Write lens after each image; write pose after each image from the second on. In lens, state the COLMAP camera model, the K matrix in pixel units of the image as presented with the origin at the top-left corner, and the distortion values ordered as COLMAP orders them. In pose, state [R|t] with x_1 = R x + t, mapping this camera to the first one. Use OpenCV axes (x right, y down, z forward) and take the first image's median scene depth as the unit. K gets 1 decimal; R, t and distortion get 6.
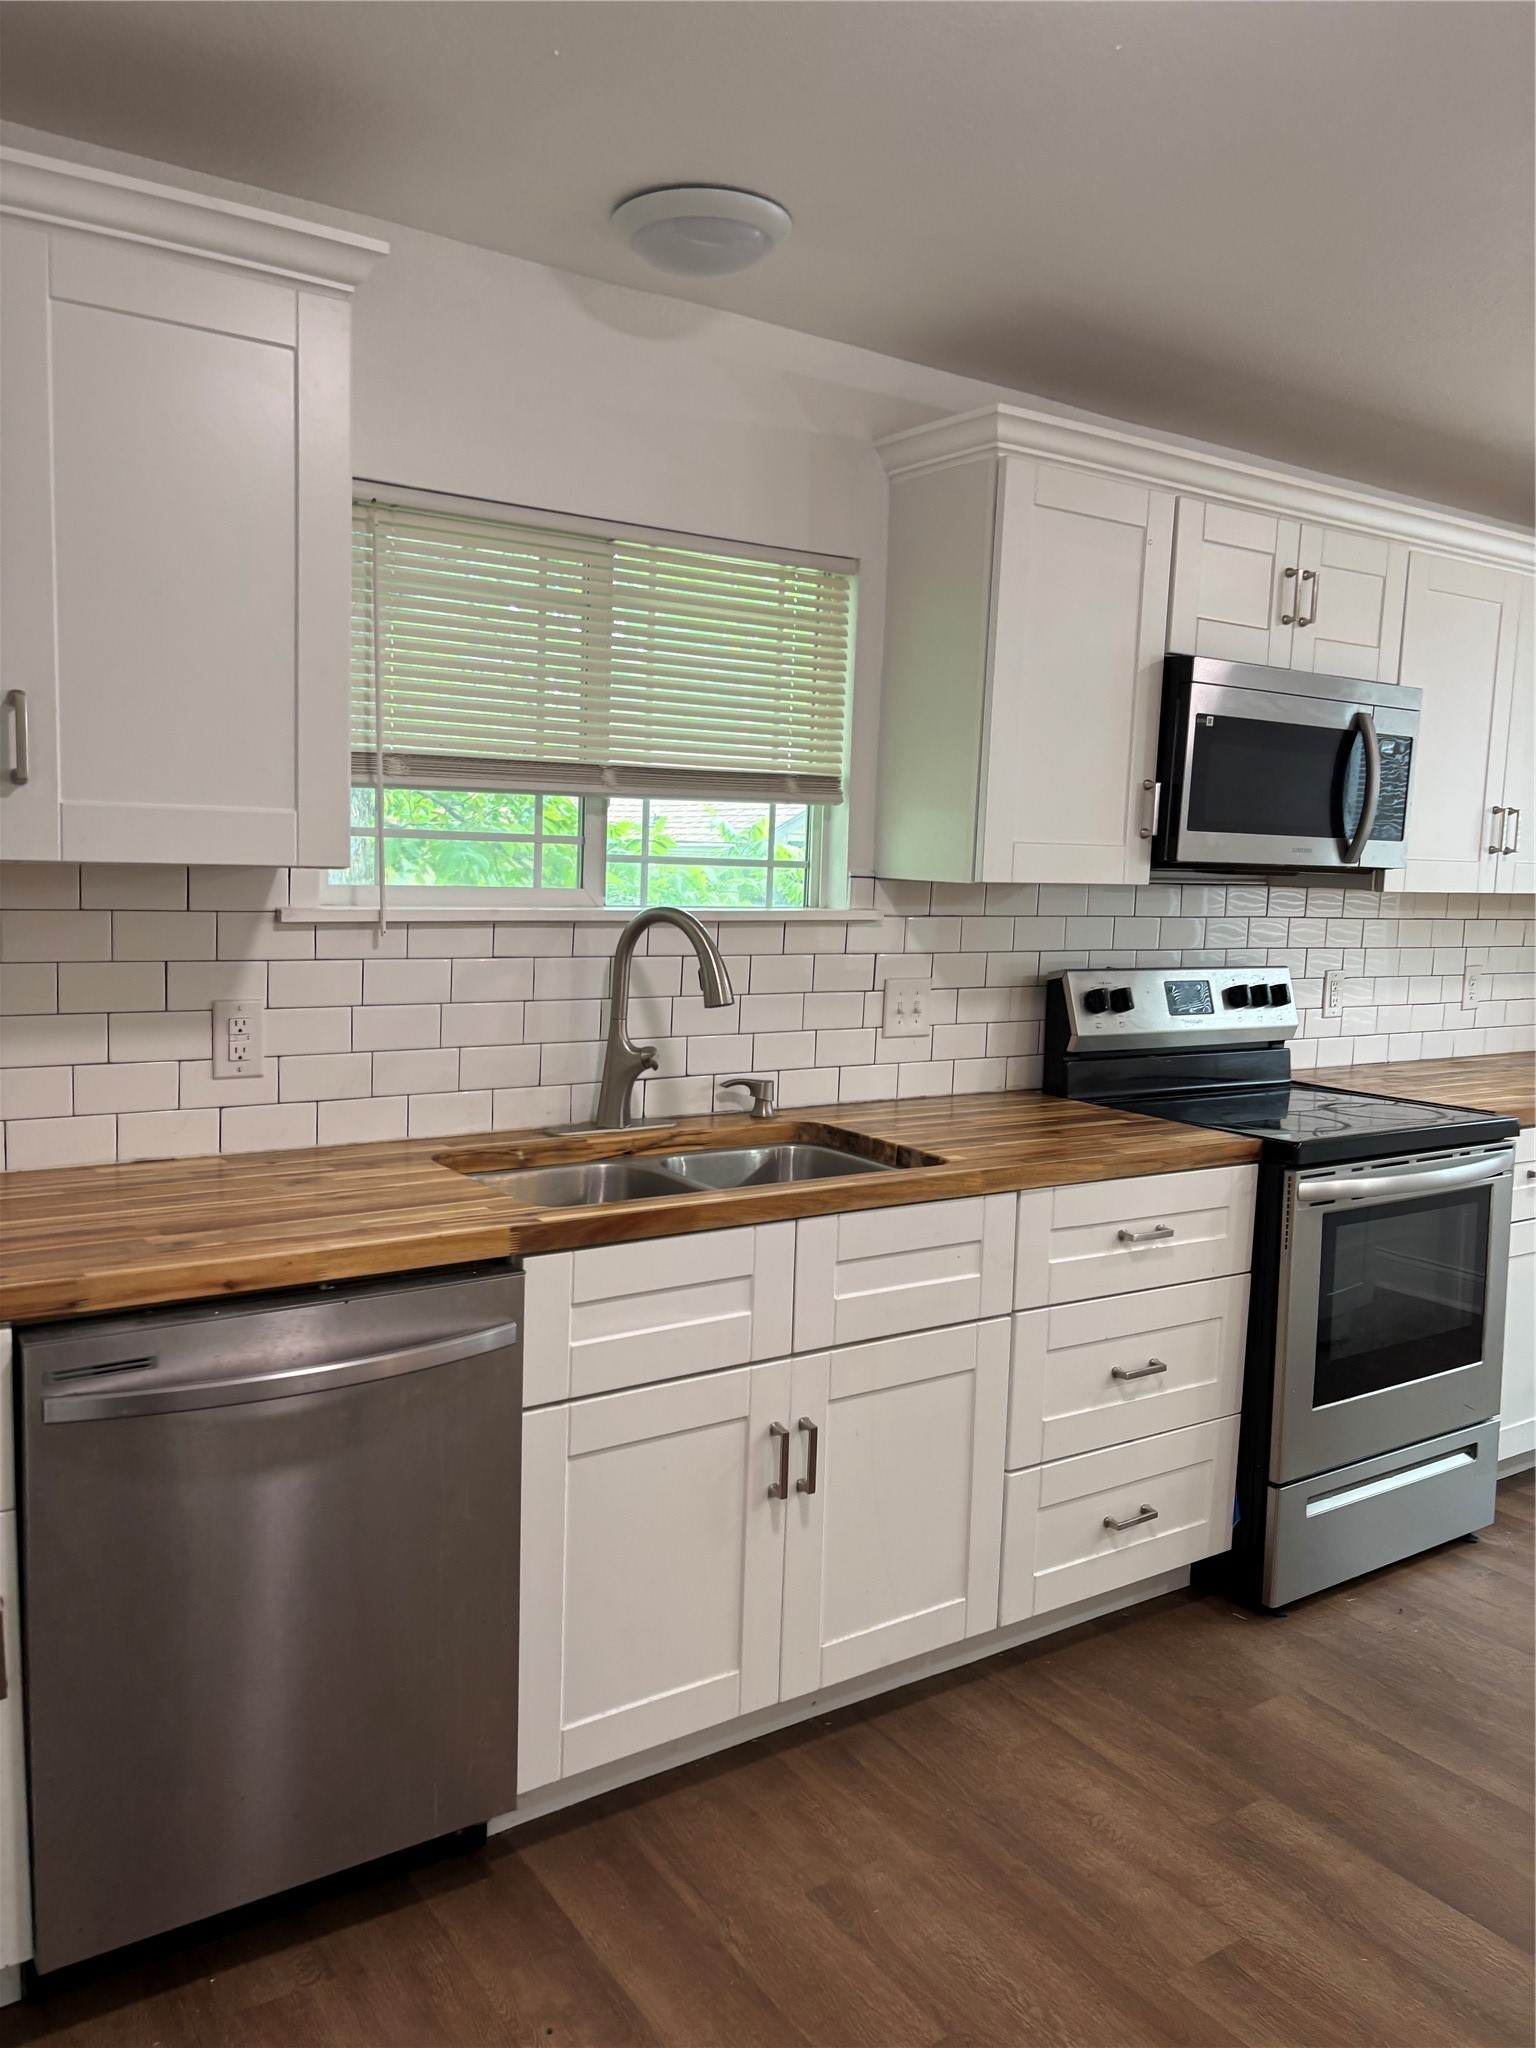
lens RADIAL K [[1546.9, 0, 775.9], [0, 1546.9, 1014.0], [0, 0, 1]] dist [0.054806, -0.055342]
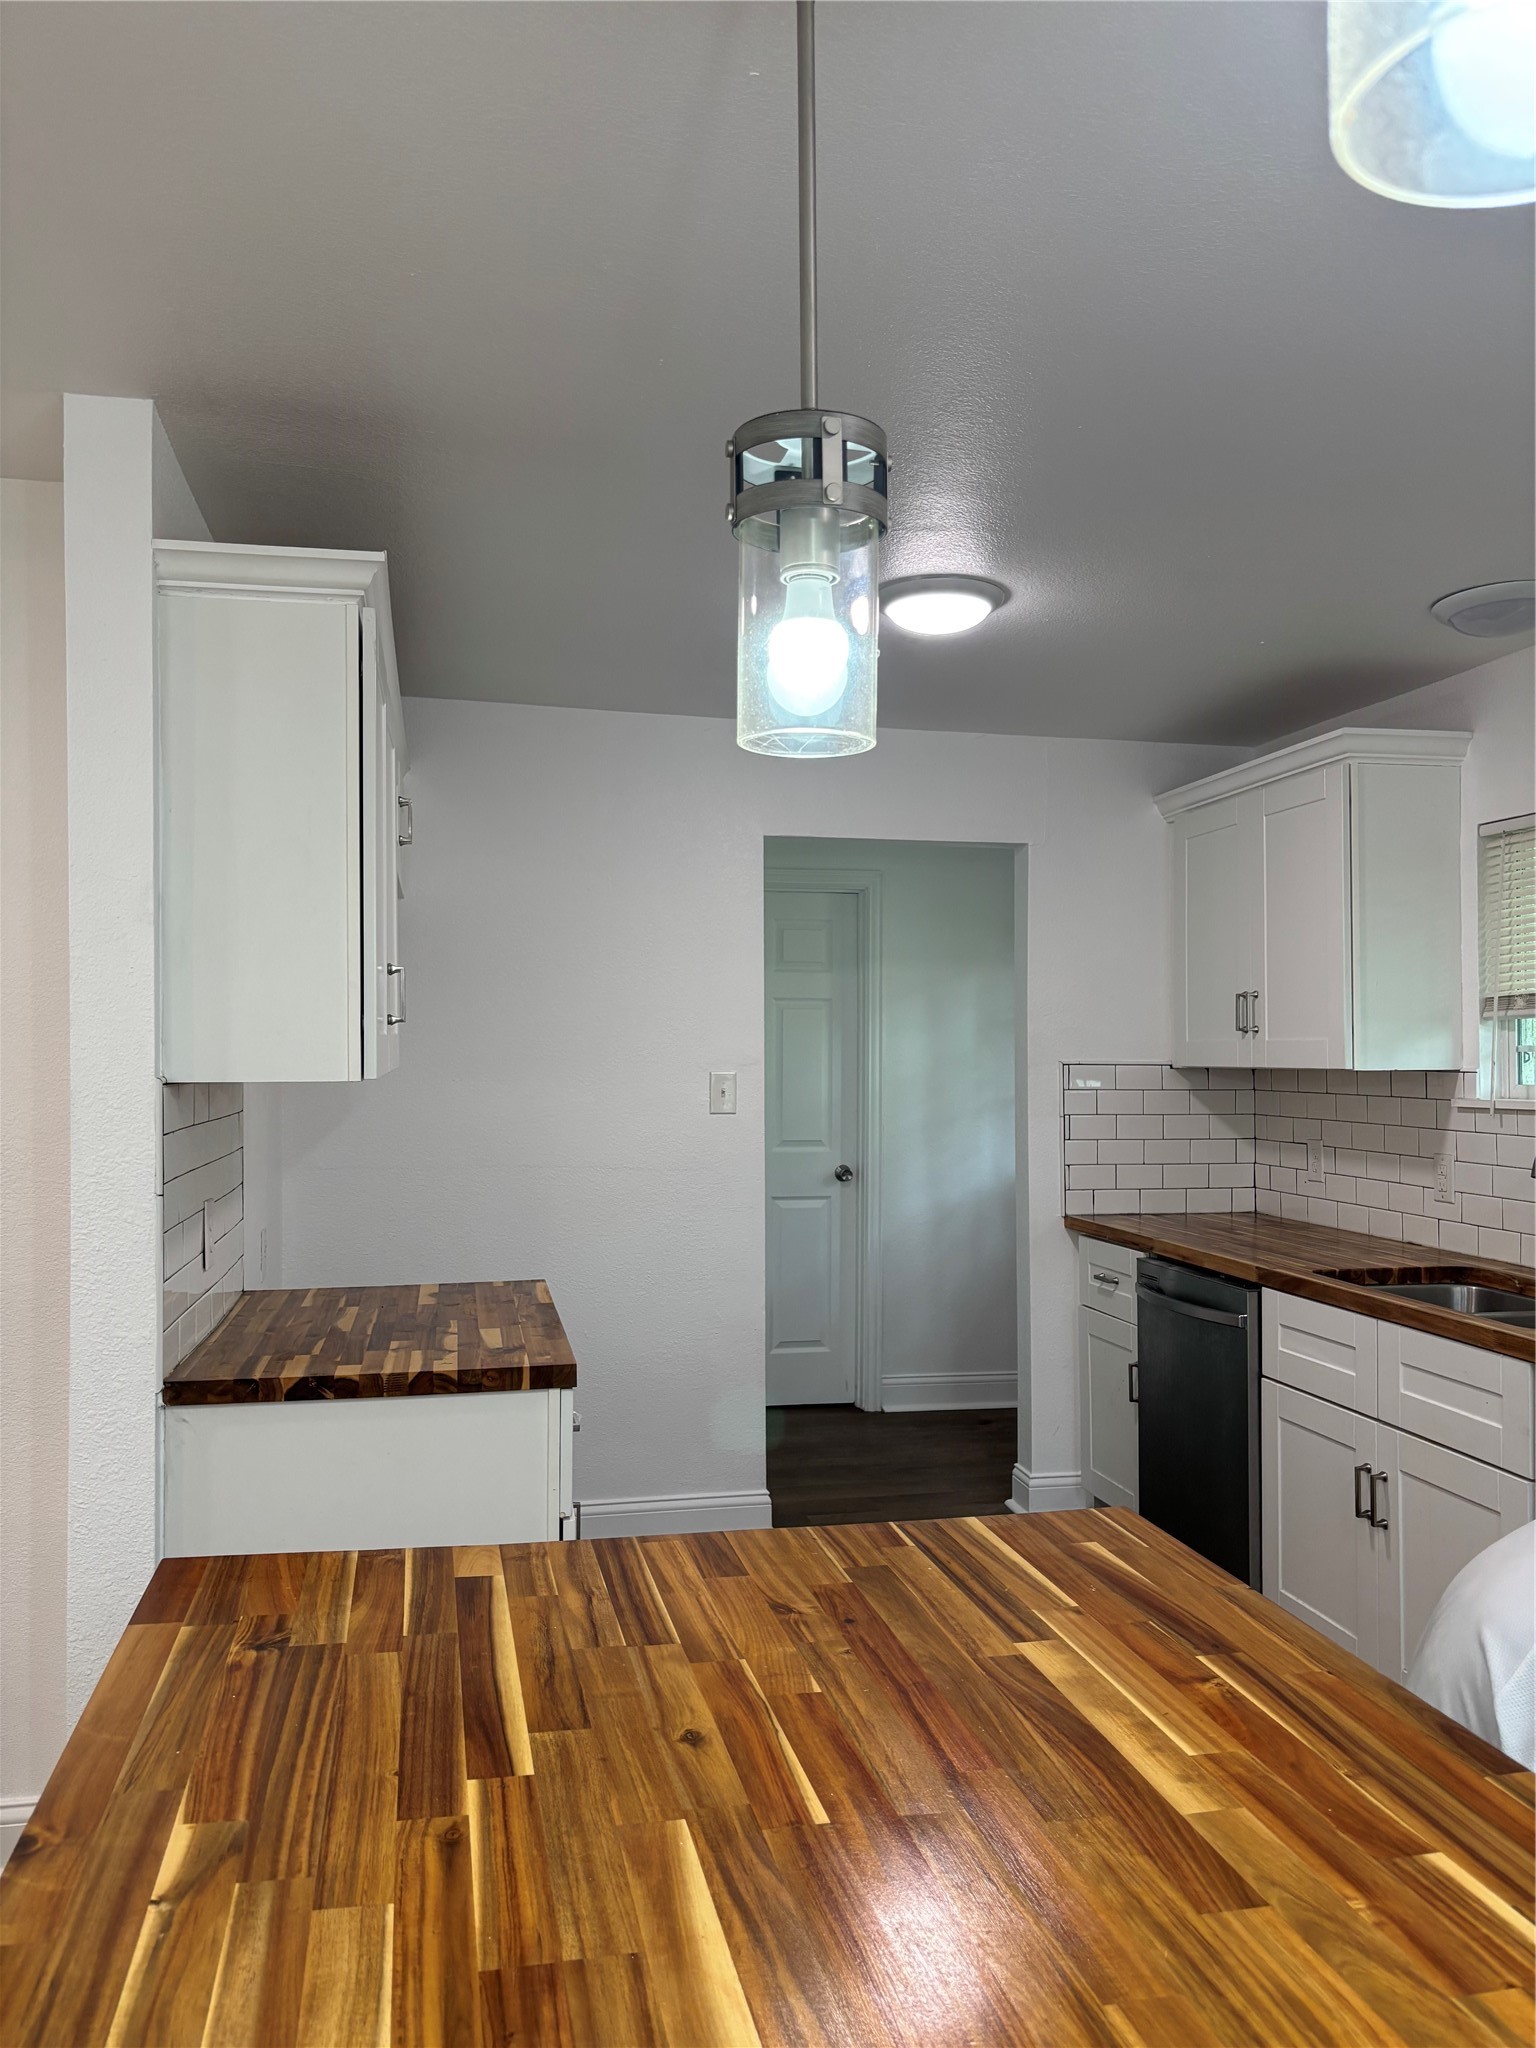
lens RADIAL K [[1546.9, 0, 772.3], [0, 1546.9, 1033.0], [0, 0, 1]] dist [0.054806, -0.055342]
pose [[-0.381780, -0.045274, -0.923144, 1.362926], [-0.111365, 0.993776, -0.002681, -0.049209], [0.917519, 0.101783, -0.384446, 0.918231]]
